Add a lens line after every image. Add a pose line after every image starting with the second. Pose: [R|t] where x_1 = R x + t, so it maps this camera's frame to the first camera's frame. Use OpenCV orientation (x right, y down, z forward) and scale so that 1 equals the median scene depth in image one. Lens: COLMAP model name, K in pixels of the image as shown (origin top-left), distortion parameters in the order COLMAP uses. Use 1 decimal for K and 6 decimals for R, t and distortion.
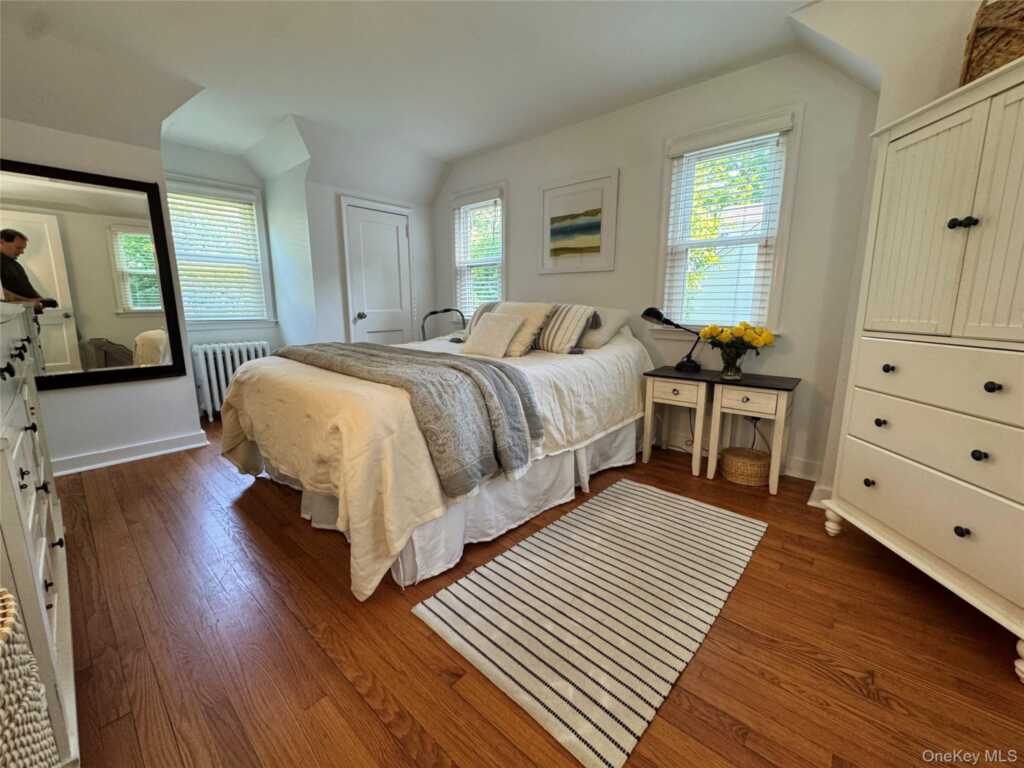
lens RADIAL K [[410.8, 0, 512.0], [0, 410.8, 384.0], [0, 0, 1]] dist [0.000699, -0.000096]
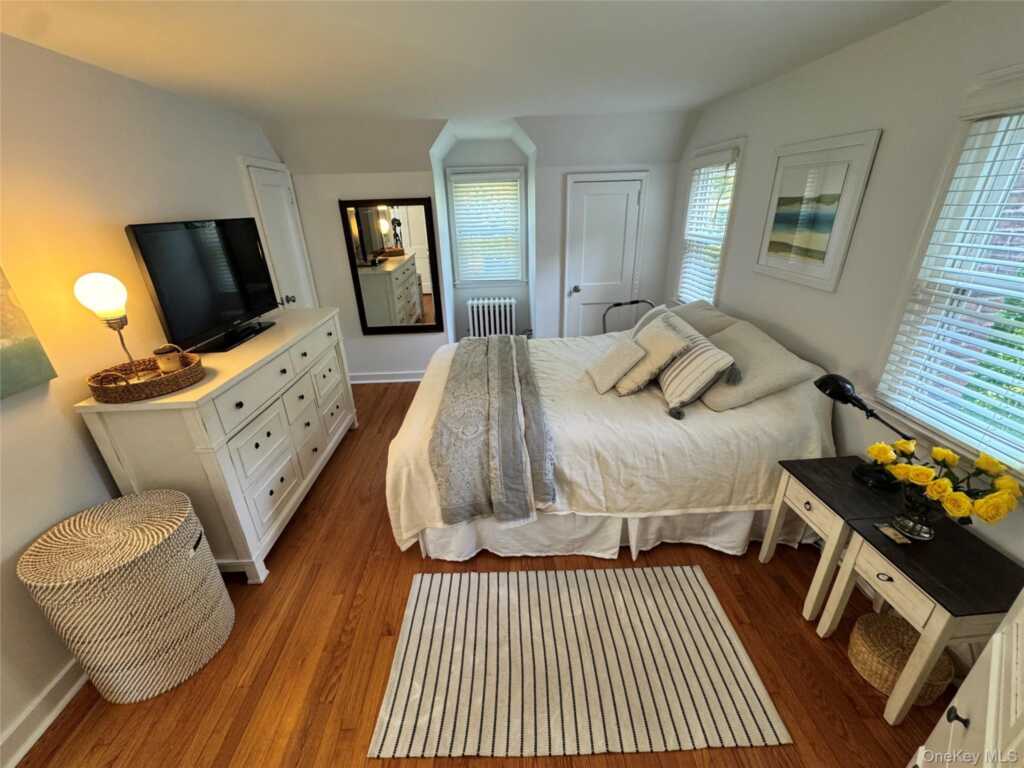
lens RADIAL K [[414.2, 0, 512.0], [0, 414.2, 384.0], [0, 0, 1]] dist [-0.000647, 0.000073]
pose [[0.695372, 0.273830, -0.664436, 0.512391], [-0.111509, 0.954476, 0.276661, -0.359429], [0.709946, -0.118291, 0.694250, 0.179824]]
